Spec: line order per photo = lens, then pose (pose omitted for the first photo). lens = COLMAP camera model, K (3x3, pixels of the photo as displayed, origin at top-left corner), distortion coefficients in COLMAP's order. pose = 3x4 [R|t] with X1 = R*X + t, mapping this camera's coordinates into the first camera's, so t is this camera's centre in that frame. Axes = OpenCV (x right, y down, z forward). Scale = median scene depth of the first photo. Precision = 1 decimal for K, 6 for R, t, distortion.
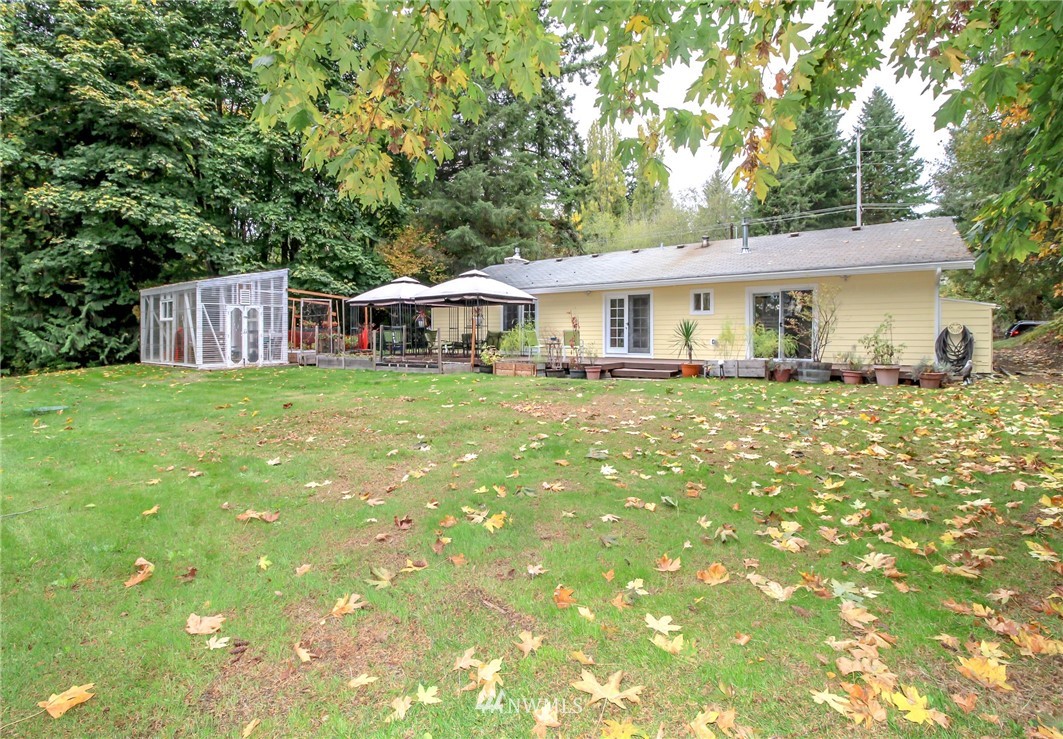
lens RADIAL K [[505.6, 0, 539.1], [0, 505.6, 340.1], [0, 0, 1]] dist [-0.003644, -0.001362]
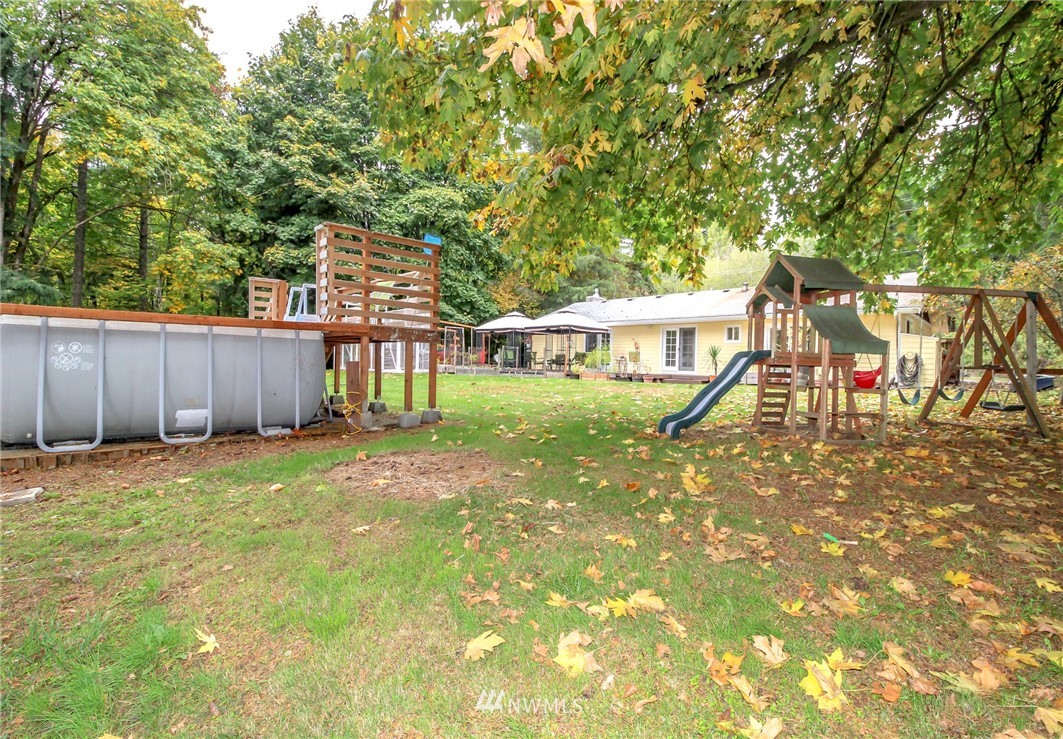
lens RADIAL K [[508.8, 0, 553.1], [0, 508.8, 363.1], [0, 0, 1]] dist [0.001059, -0.000624]
pose [[0.992583, 0.024319, -0.119109, 0.005189], [-0.026428, 0.999520, -0.016154, 0.033301], [0.118659, 0.019182, 0.992750, -0.359337]]
